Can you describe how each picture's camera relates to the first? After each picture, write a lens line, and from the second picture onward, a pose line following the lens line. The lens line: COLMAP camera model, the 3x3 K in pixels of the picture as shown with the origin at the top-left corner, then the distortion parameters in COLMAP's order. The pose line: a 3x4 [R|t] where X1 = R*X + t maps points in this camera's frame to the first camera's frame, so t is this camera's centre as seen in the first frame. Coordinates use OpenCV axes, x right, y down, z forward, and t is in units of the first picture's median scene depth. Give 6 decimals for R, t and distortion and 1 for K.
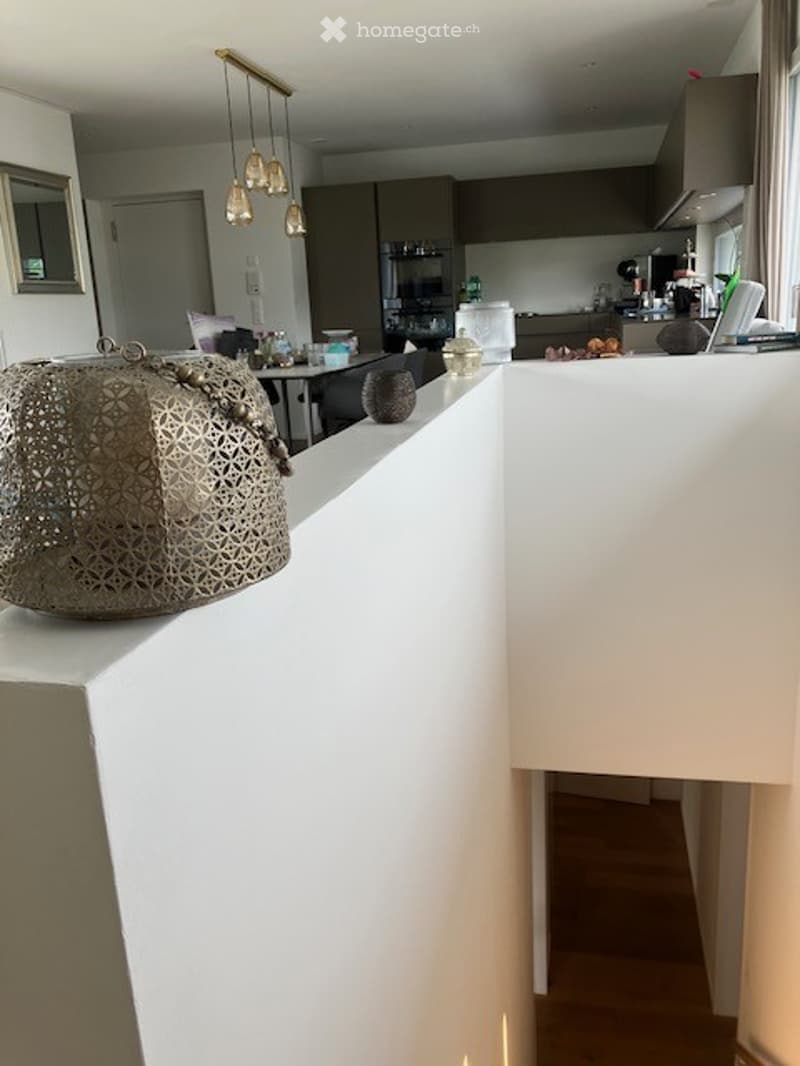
lens RADIAL K [[882.4, 0, 400.0], [0, 882.4, 533.0], [0, 0, 1]] dist [-0.044944, 0.006724]
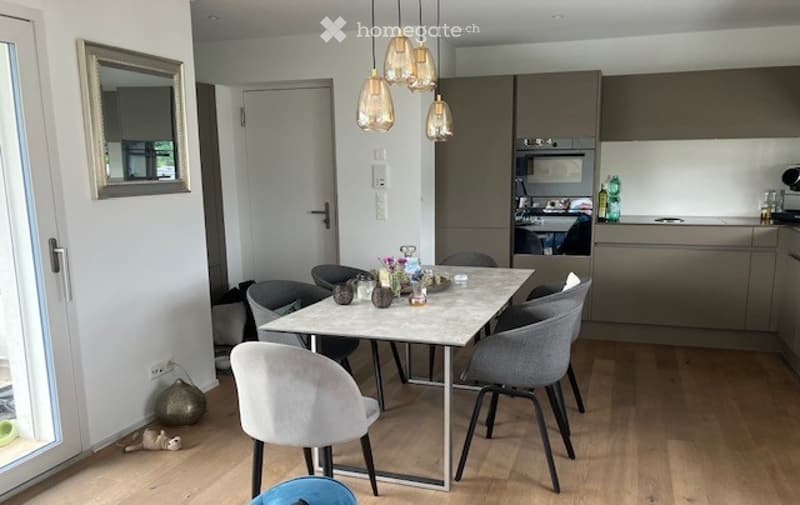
lens RADIAL K [[657.4, 0, 402.3], [0, 657.4, 285.5], [0, 0, 1]] dist [-0.038558, -0.008348]
pose [[0.993495, 0.053038, -0.100773, -0.081817], [-0.059594, 0.996220, -0.063203, -0.157557], [0.097040, 0.068797, 0.992900, 0.389638]]
